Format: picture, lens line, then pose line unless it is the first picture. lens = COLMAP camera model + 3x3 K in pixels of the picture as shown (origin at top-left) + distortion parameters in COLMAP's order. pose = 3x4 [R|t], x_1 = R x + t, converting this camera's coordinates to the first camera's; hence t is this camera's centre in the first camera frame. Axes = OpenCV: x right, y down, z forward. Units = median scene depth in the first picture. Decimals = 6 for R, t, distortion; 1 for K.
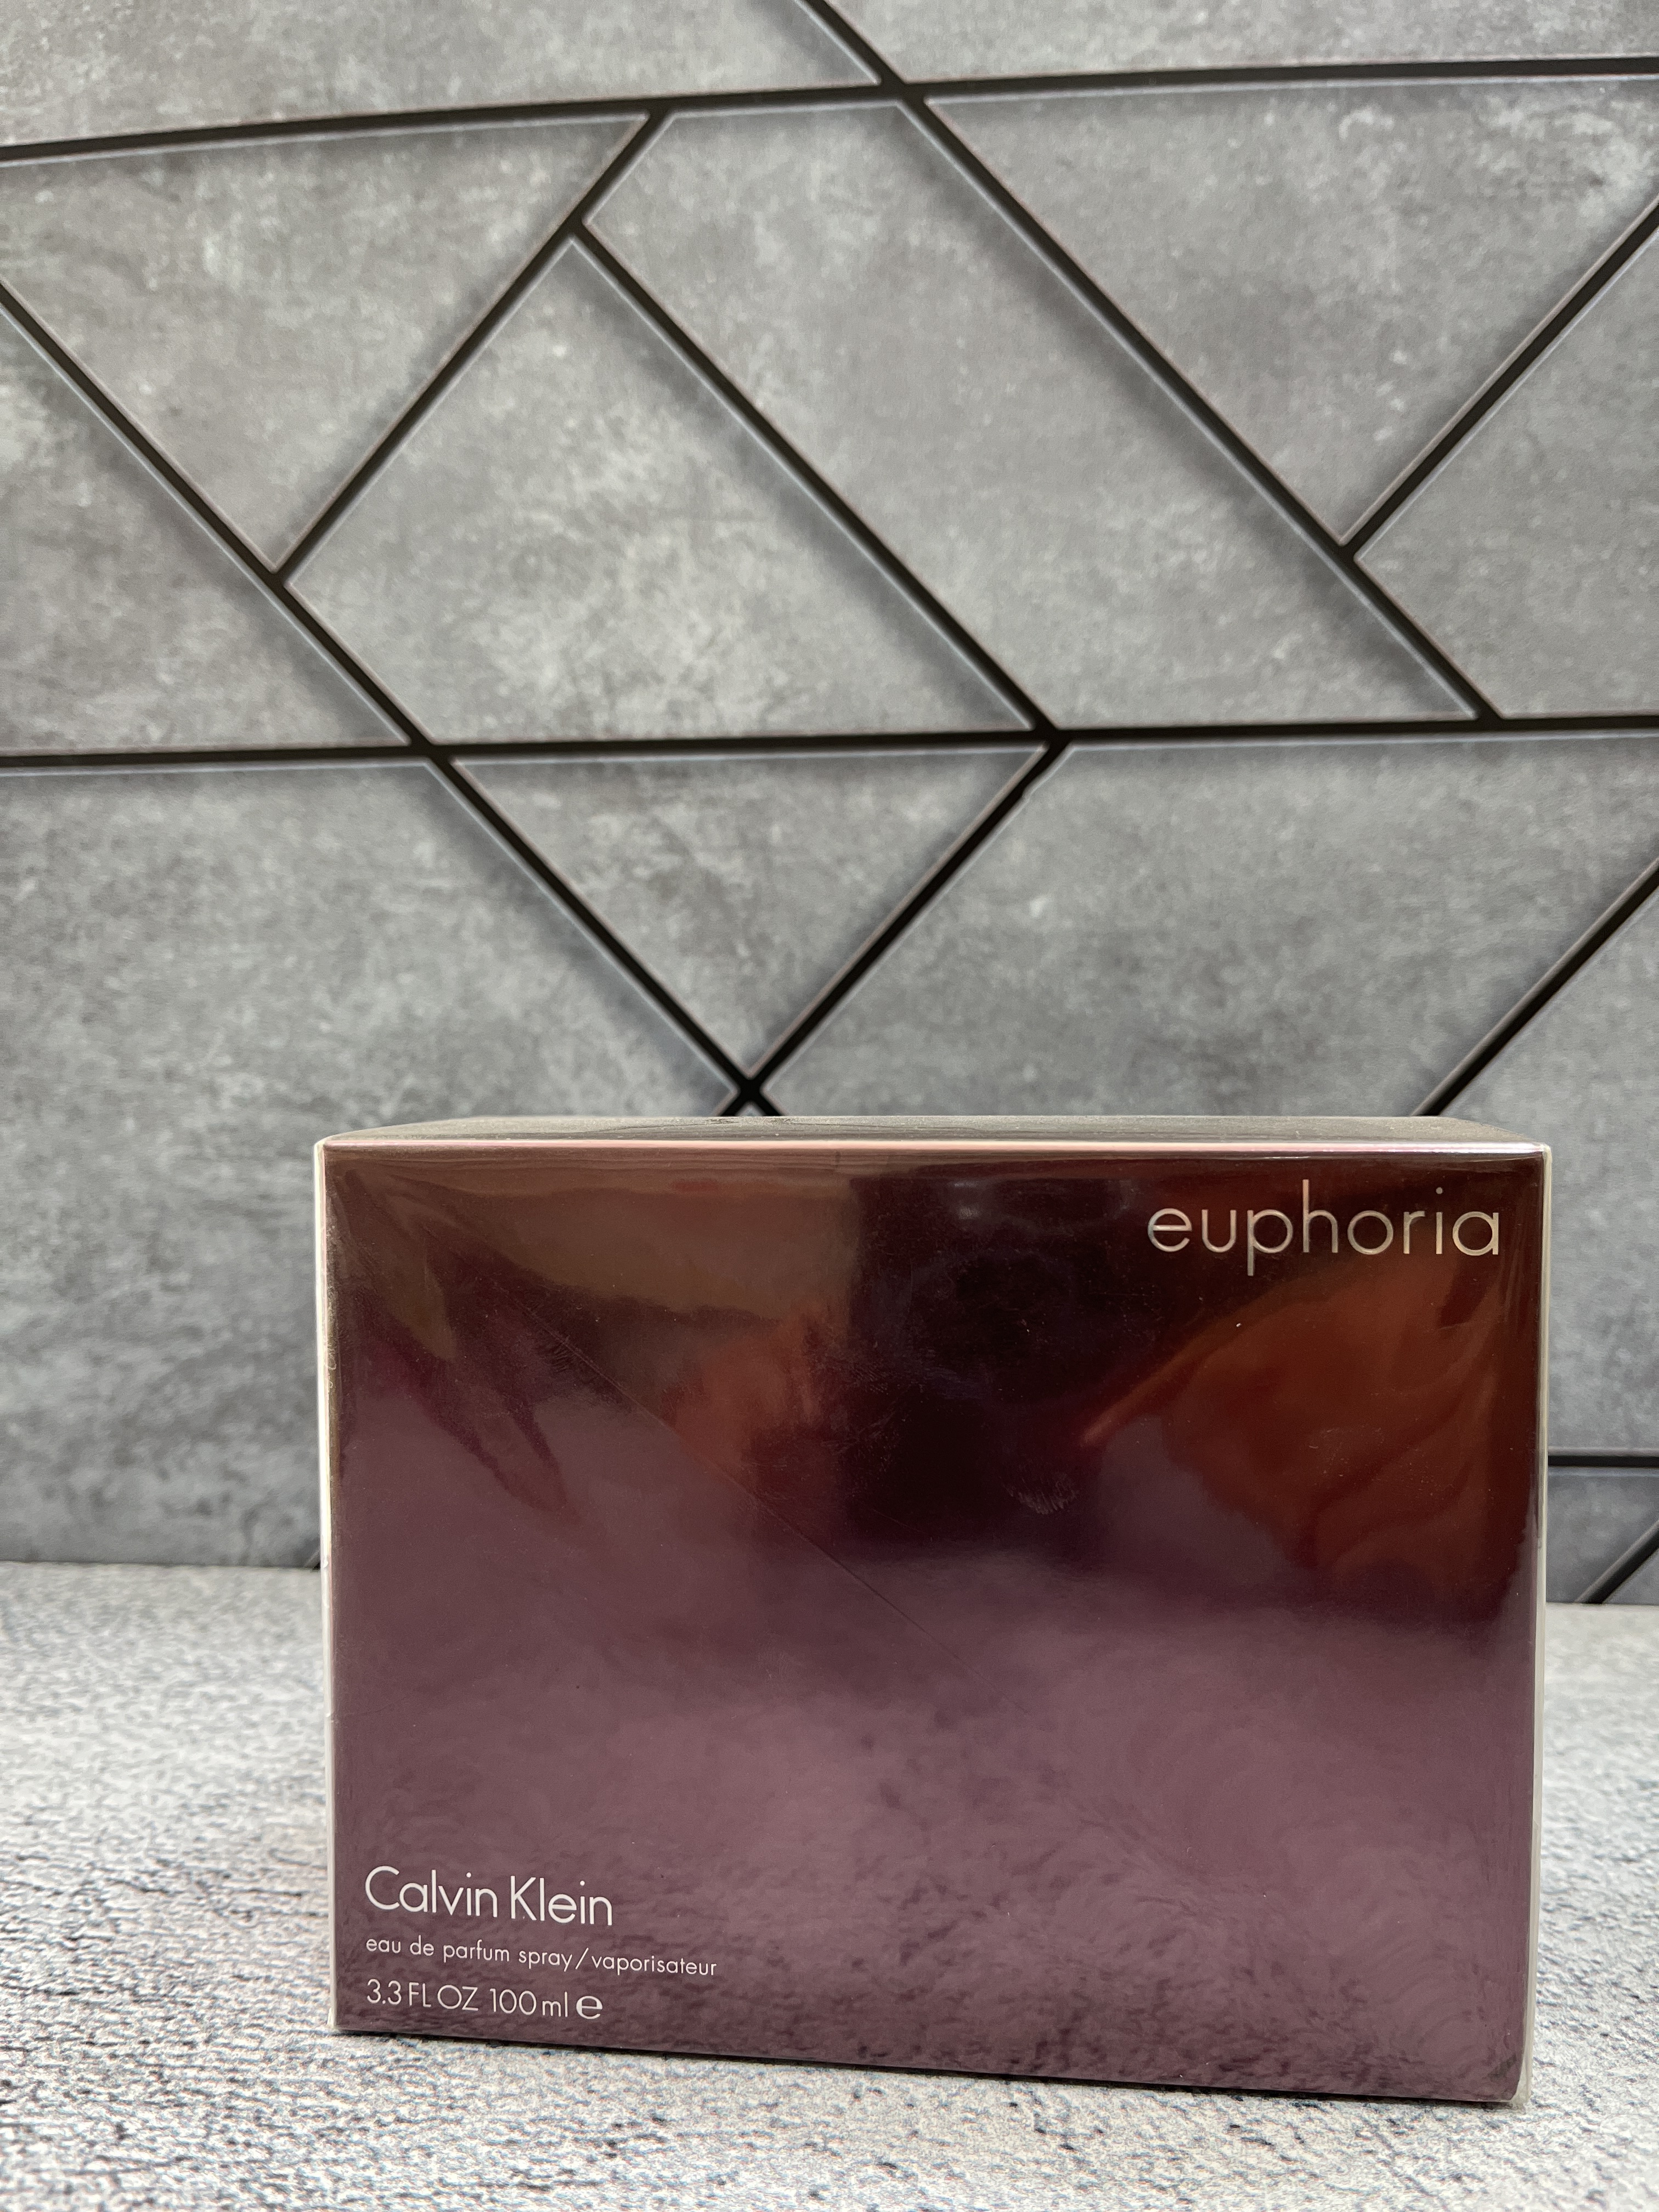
lens RADIAL K [[1717.5, 0, 832.7], [0, 1717.5, 1114.9], [0, 0, 1]] dist [0.051869, -0.115110]
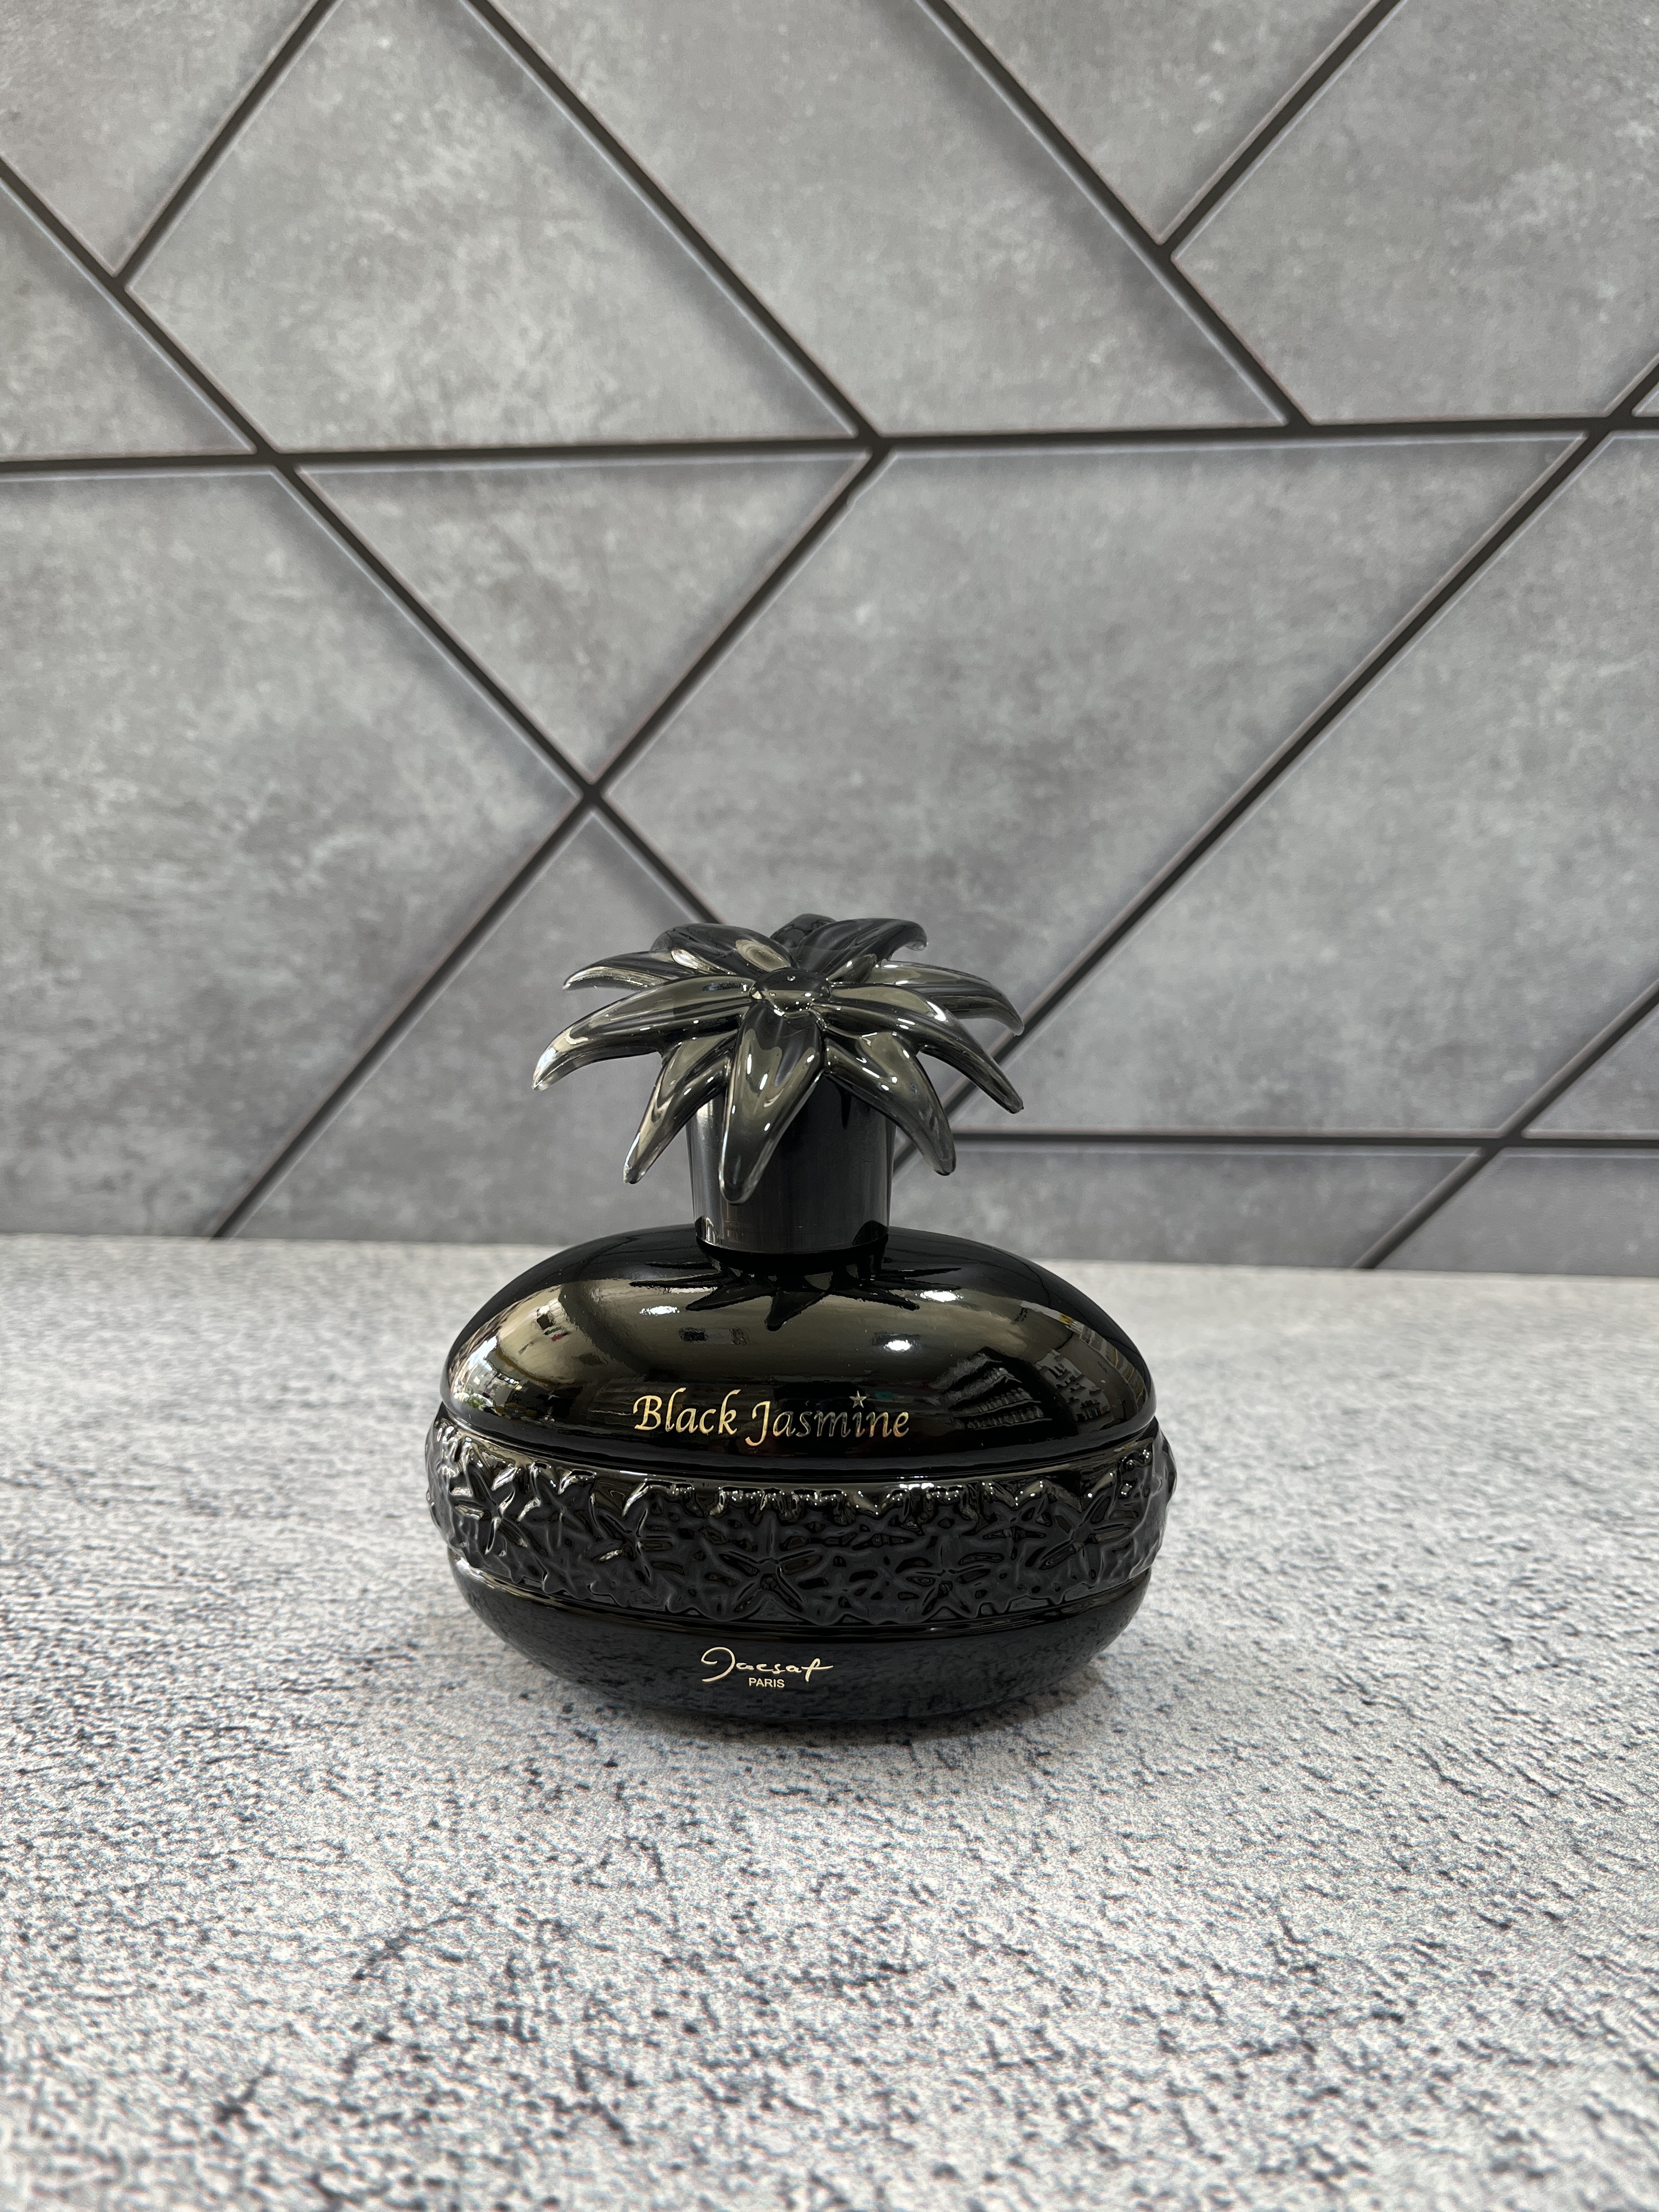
lens RADIAL K [[1717.5, 0, 820.9], [0, 1717.5, 1104.1], [0, 0, 1]] dist [0.051869, -0.115110]
pose [[0.999965, 0.000719, -0.008350, 0.103984], [0.000581, 0.987962, 0.154696, 0.009734], [0.008361, -0.154695, 0.987927, -0.073771]]
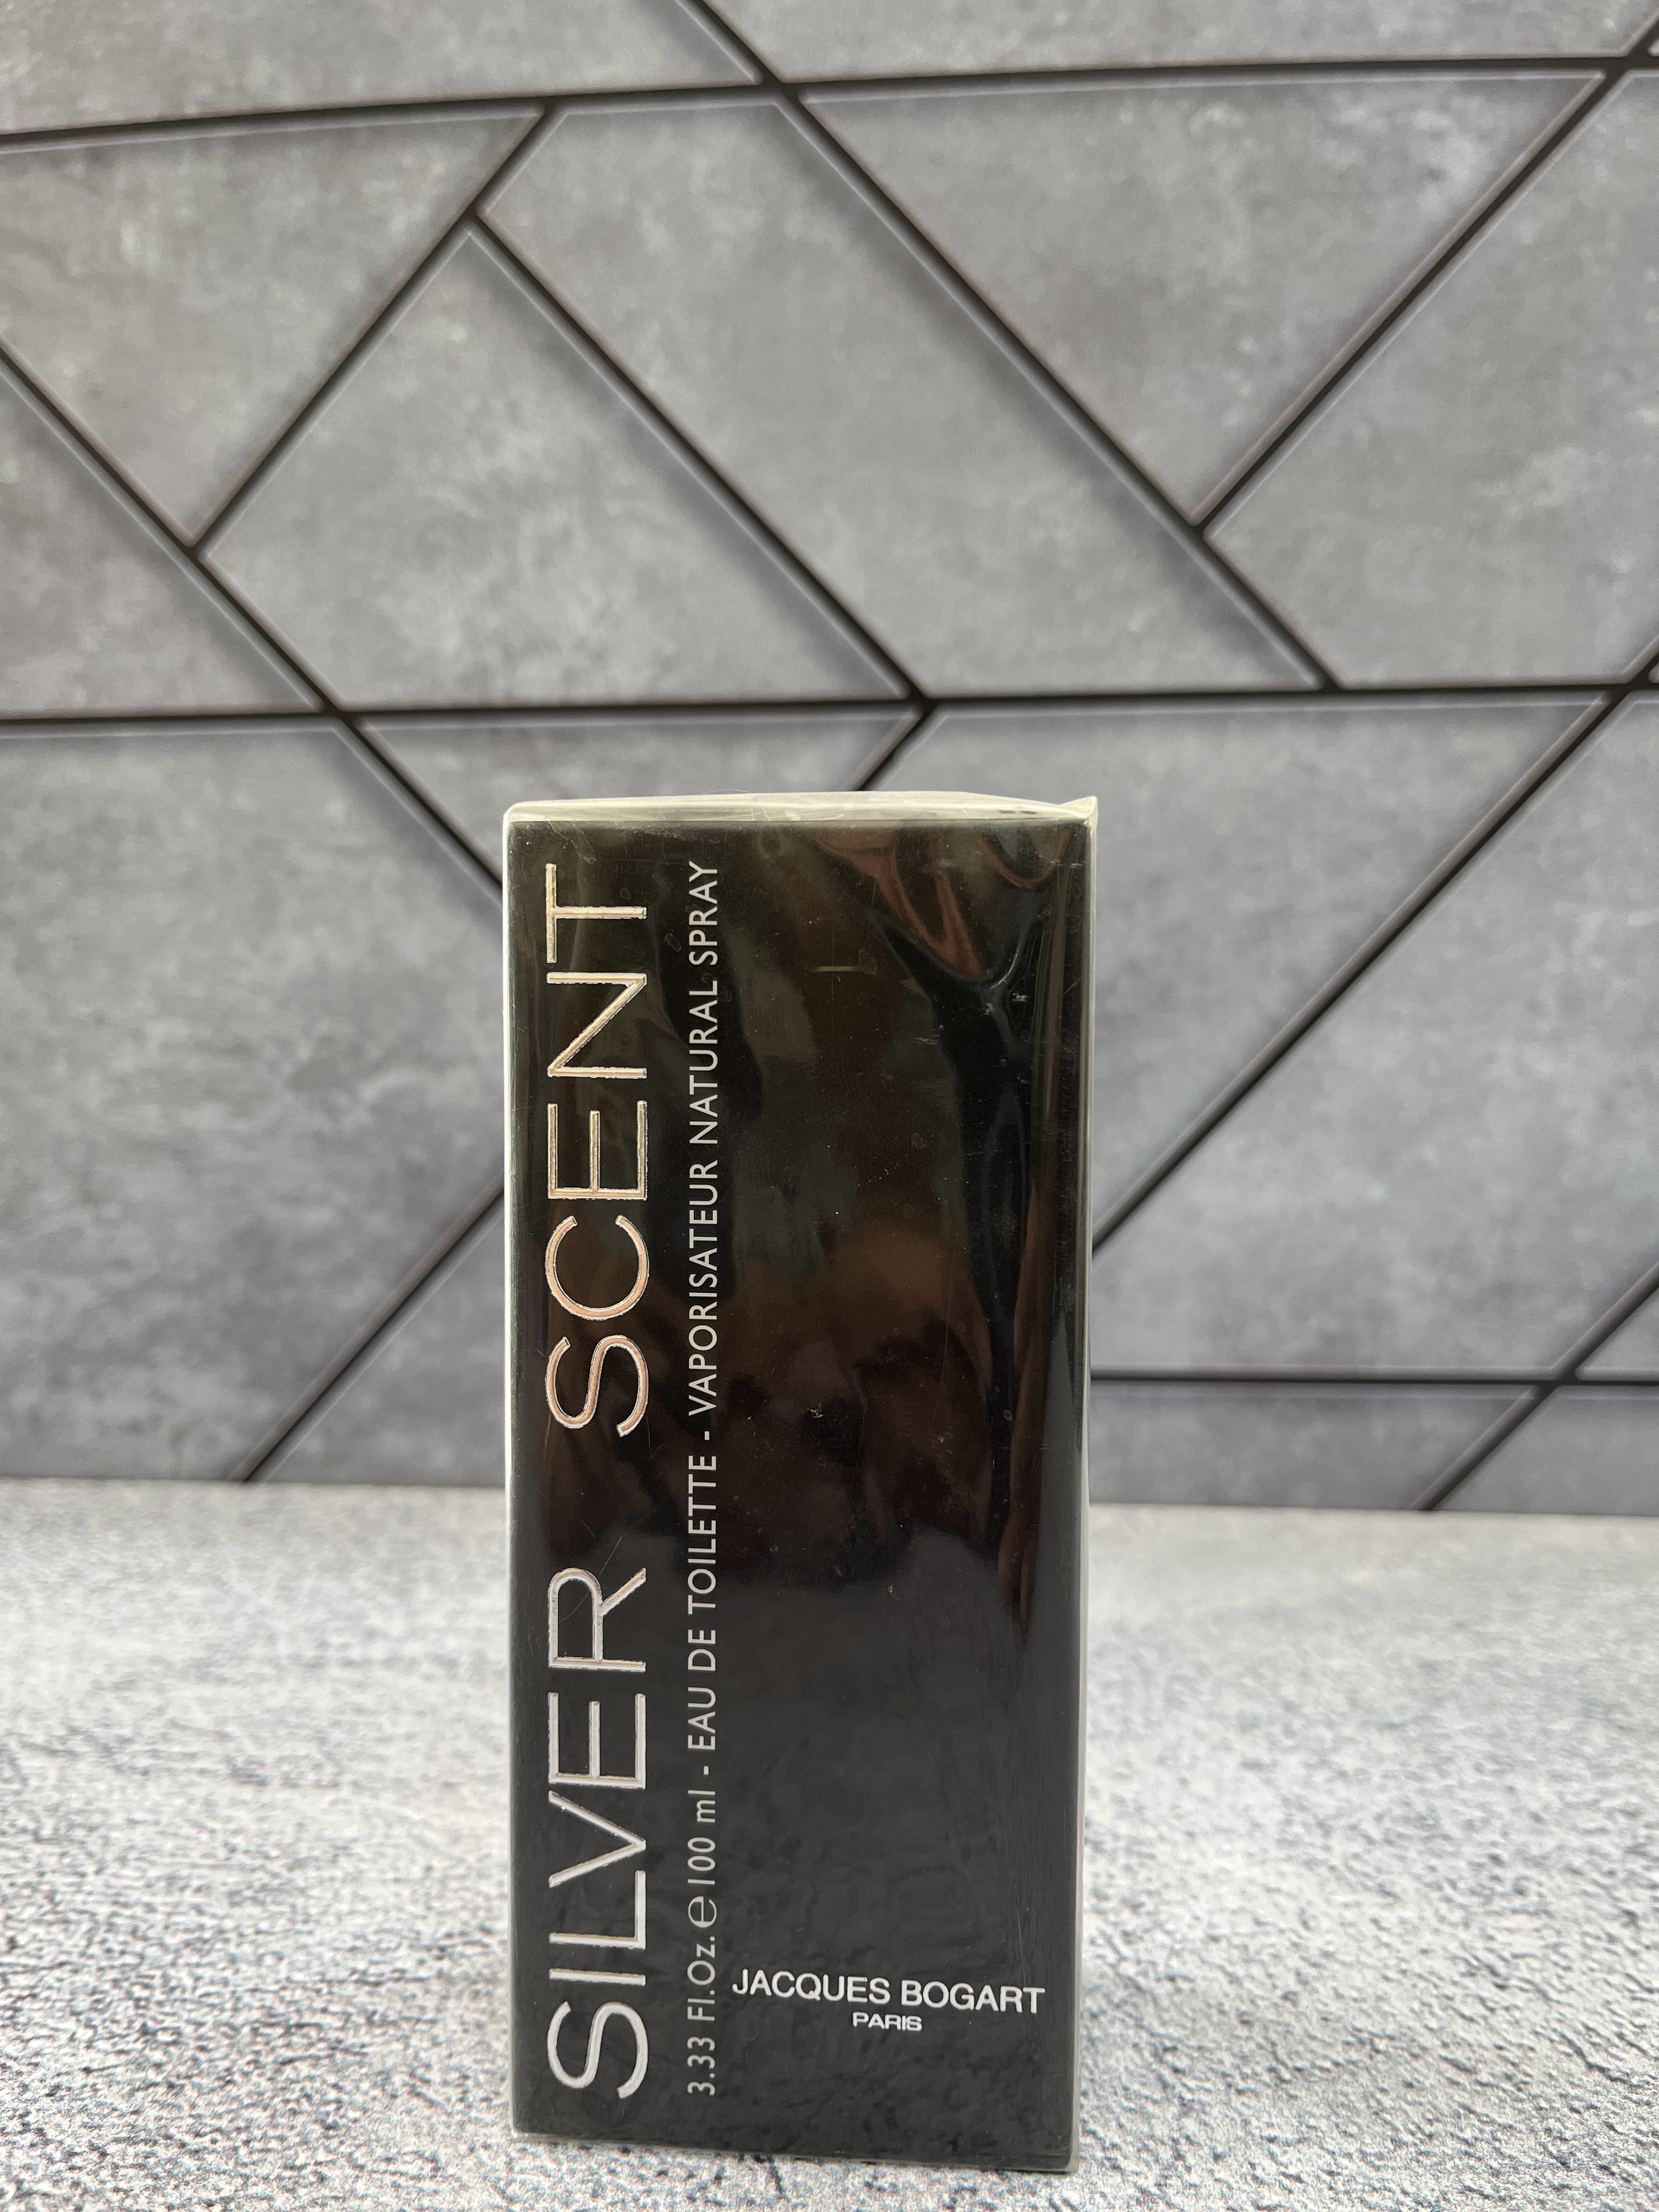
lens RADIAL K [[1717.5, 0, 831.8], [0, 1717.5, 1111.7], [0, 0, 1]] dist [0.051869, -0.115110]
pose [[0.999976, 0.000401, 0.006954, 0.063636], [-0.000584, 0.999656, 0.026240, 0.004771], [-0.006941, -0.026243, 0.999631, -0.070312]]
